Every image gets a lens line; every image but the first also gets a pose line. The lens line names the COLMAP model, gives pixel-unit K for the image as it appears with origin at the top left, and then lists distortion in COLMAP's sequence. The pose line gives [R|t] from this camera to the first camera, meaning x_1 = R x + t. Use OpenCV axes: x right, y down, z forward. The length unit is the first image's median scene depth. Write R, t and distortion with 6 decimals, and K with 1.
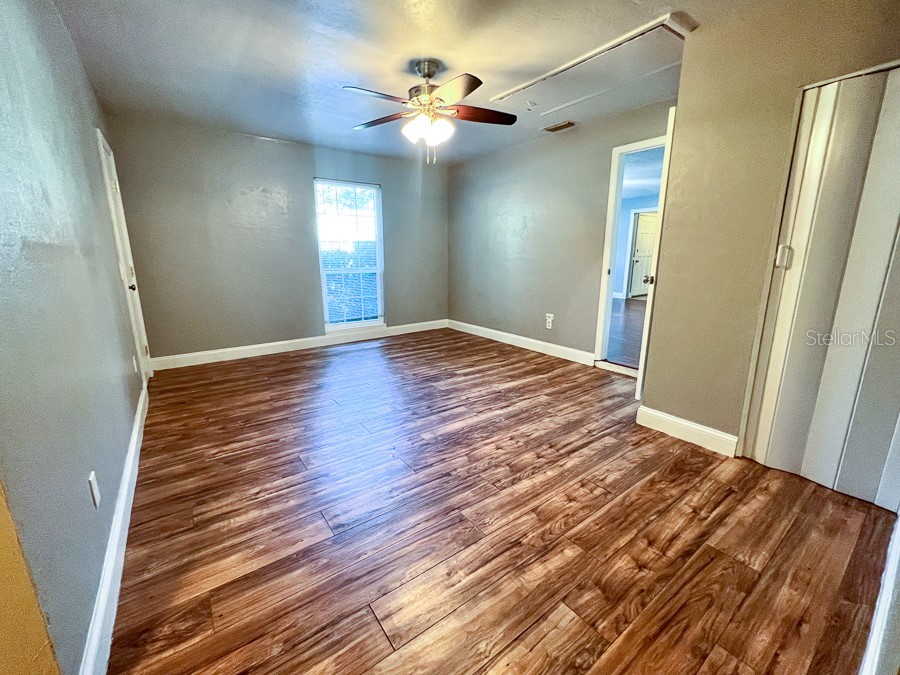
lens RADIAL K [[376.8, 0, 446.2], [0, 376.8, 341.0], [0, 0, 1]] dist [-0.000631, 0.000896]
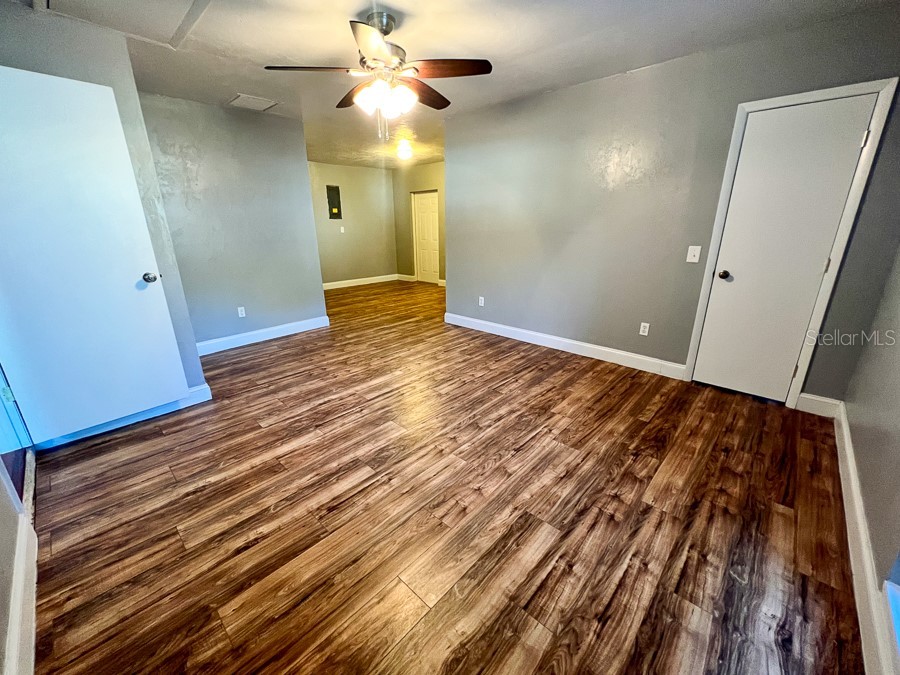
lens RADIAL K [[376.8, 0, 446.2], [0, 376.8, 341.0], [0, 0, 1]] dist [-0.000631, 0.000896]
pose [[-0.984702, 0.065767, -0.161357, -0.008541], [-0.025839, 0.860681, 0.508489, -0.498184], [0.172318, 0.504879, -0.845815, 1.913263]]
